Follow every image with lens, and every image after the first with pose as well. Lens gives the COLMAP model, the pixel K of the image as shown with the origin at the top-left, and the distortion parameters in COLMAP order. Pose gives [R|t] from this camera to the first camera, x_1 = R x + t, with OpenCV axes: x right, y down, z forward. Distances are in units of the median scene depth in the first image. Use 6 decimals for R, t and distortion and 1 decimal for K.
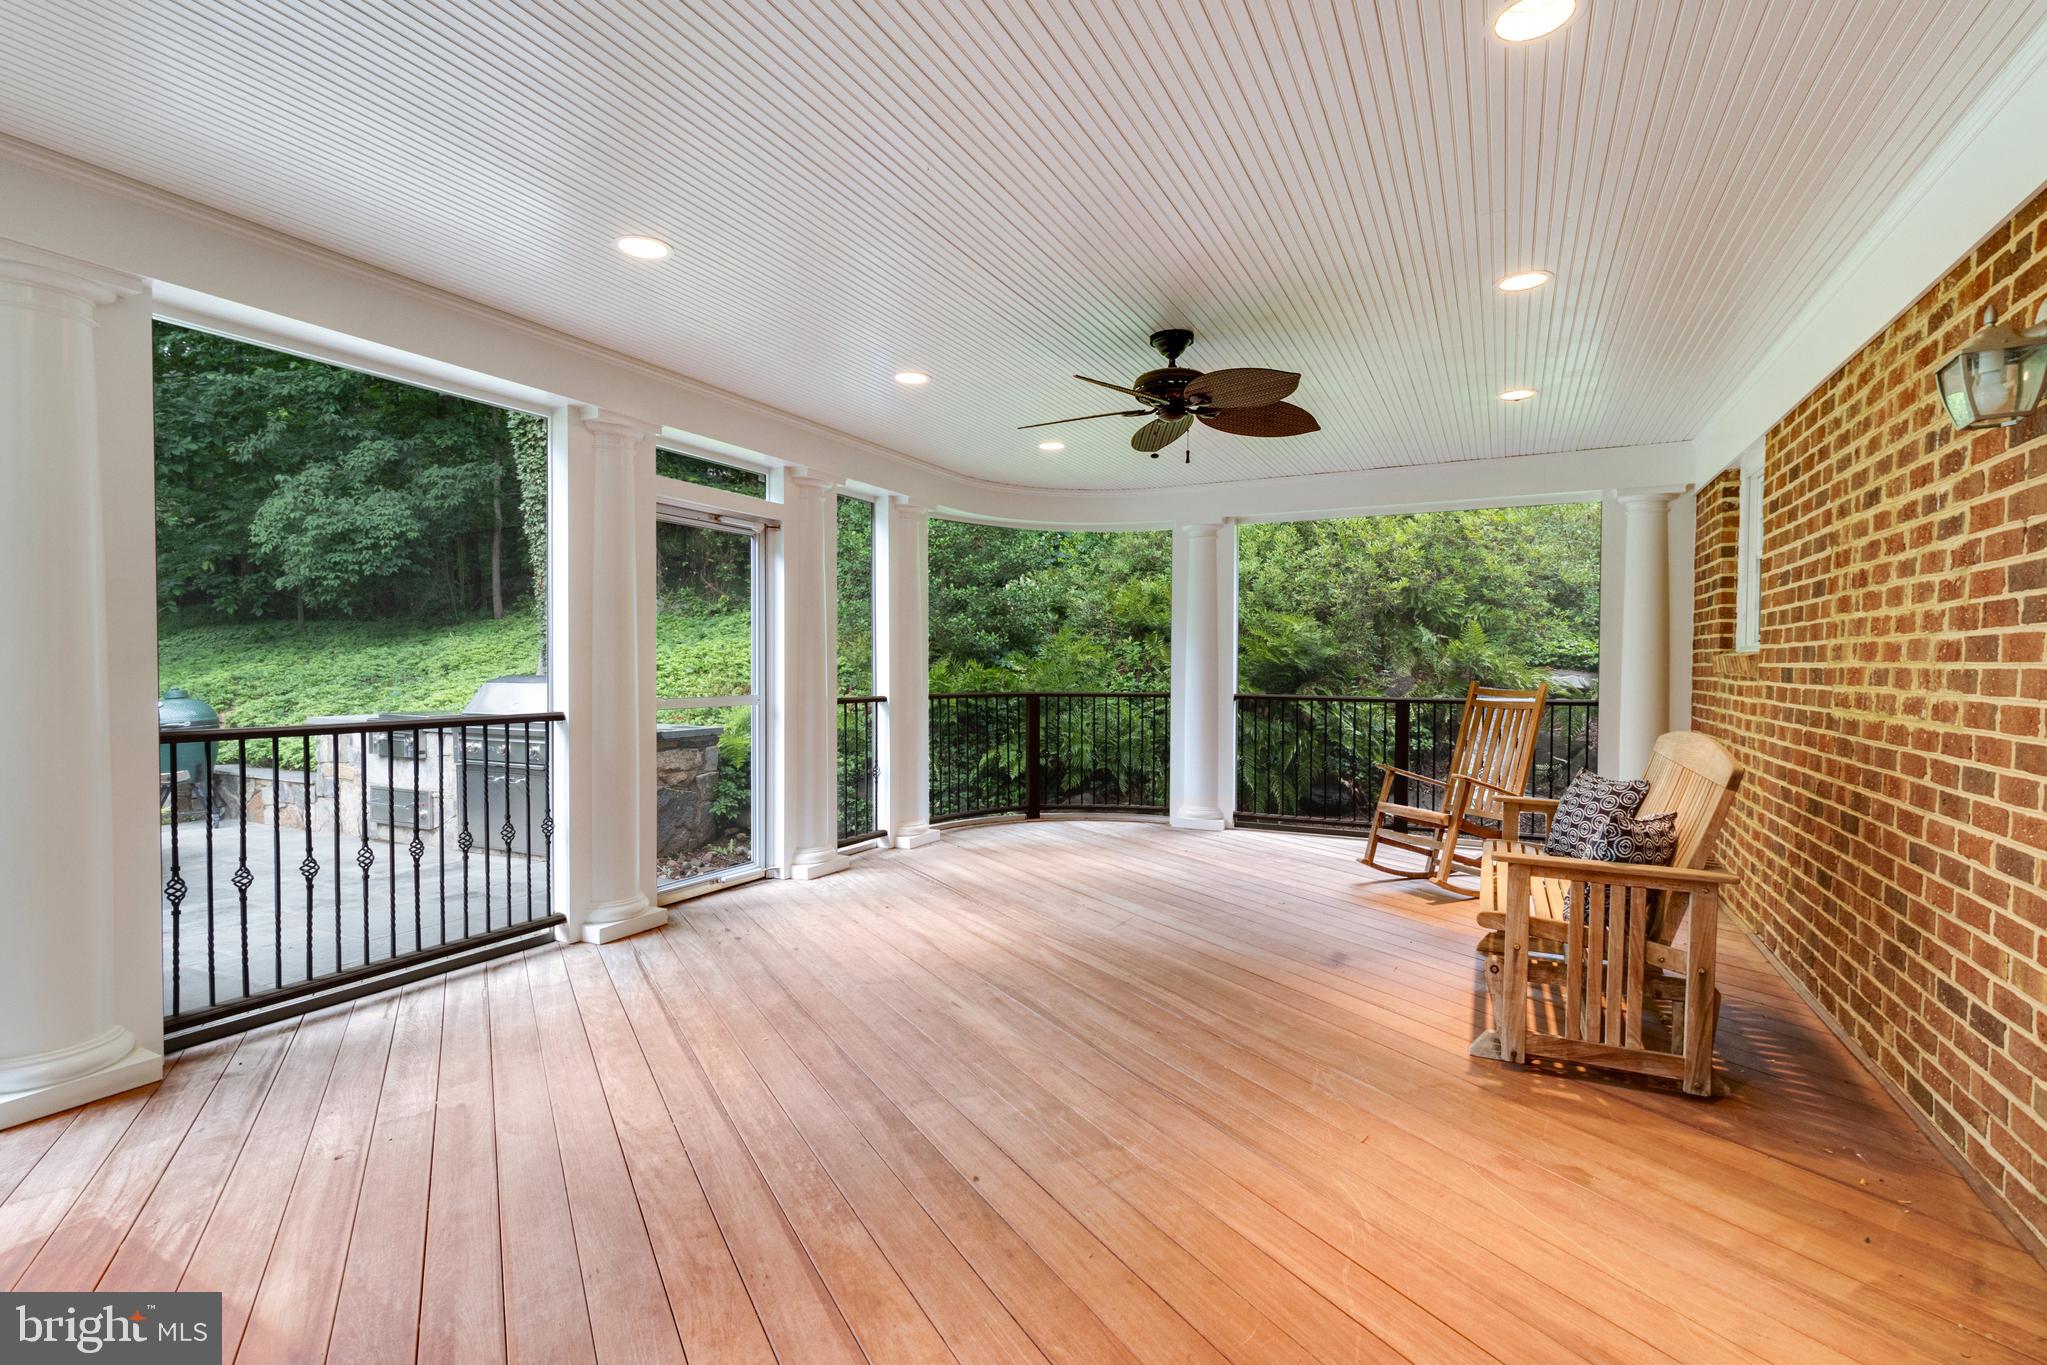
lens RADIAL K [[966.8, 0, 1014.8], [0, 966.8, 671.6], [0, 0, 1]] dist [0.002668, -0.005836]
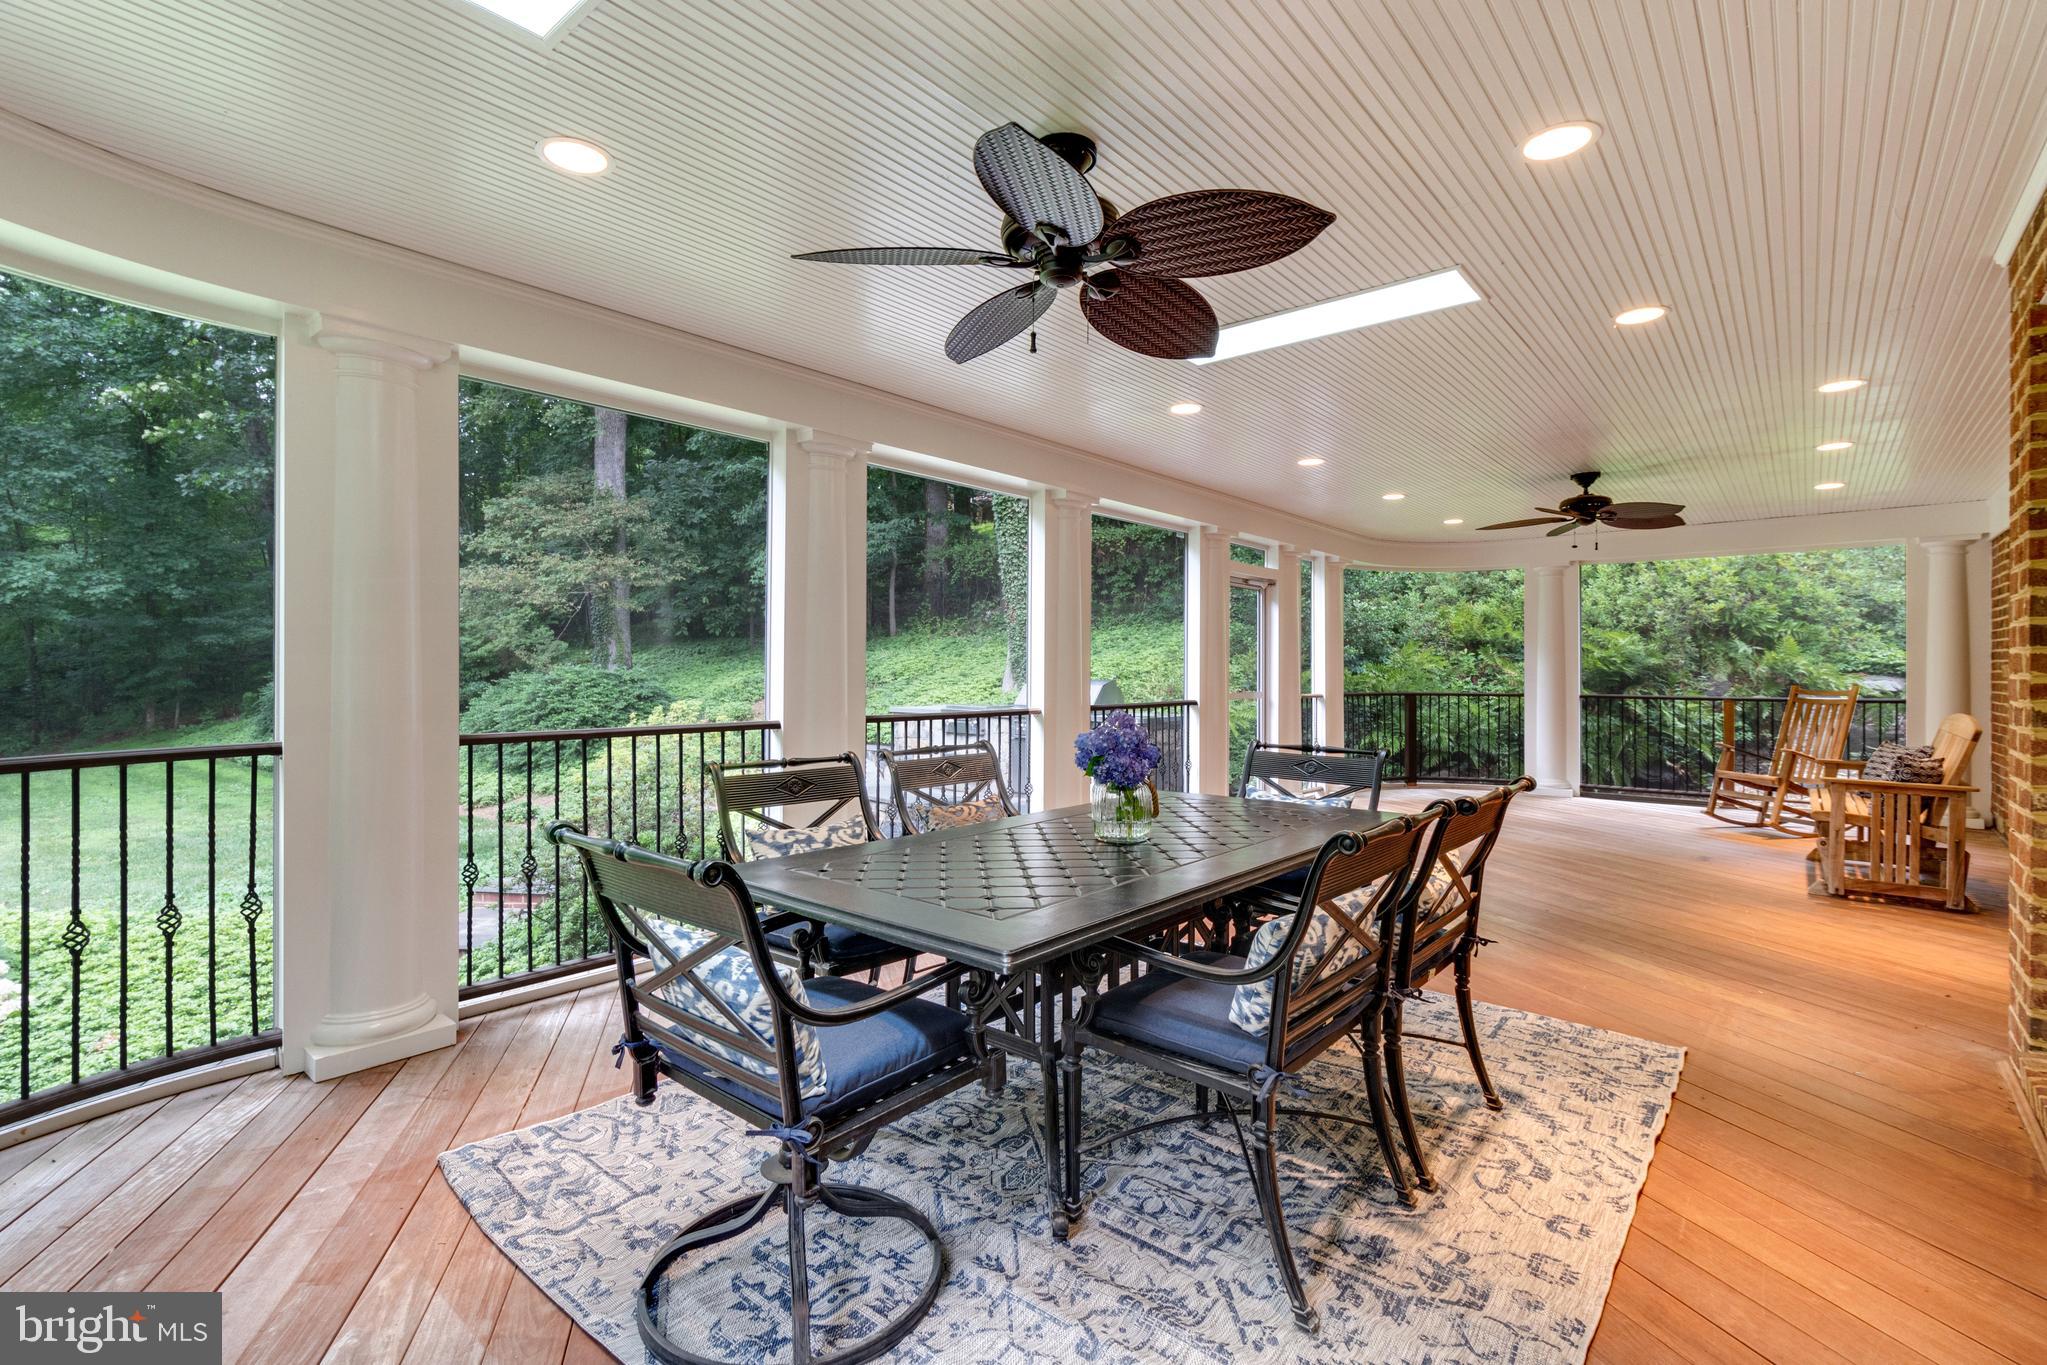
lens RADIAL K [[934.2, 0, 1023.4], [0, 934.2, 657.1], [0, 0, 1]] dist [0.002185, -0.000669]
pose [[0.973599, -0.004831, -0.228213, -0.188523], [-0.000155, 0.999762, -0.021823, 0.000656], [0.228264, 0.021282, 0.973367, -0.354516]]
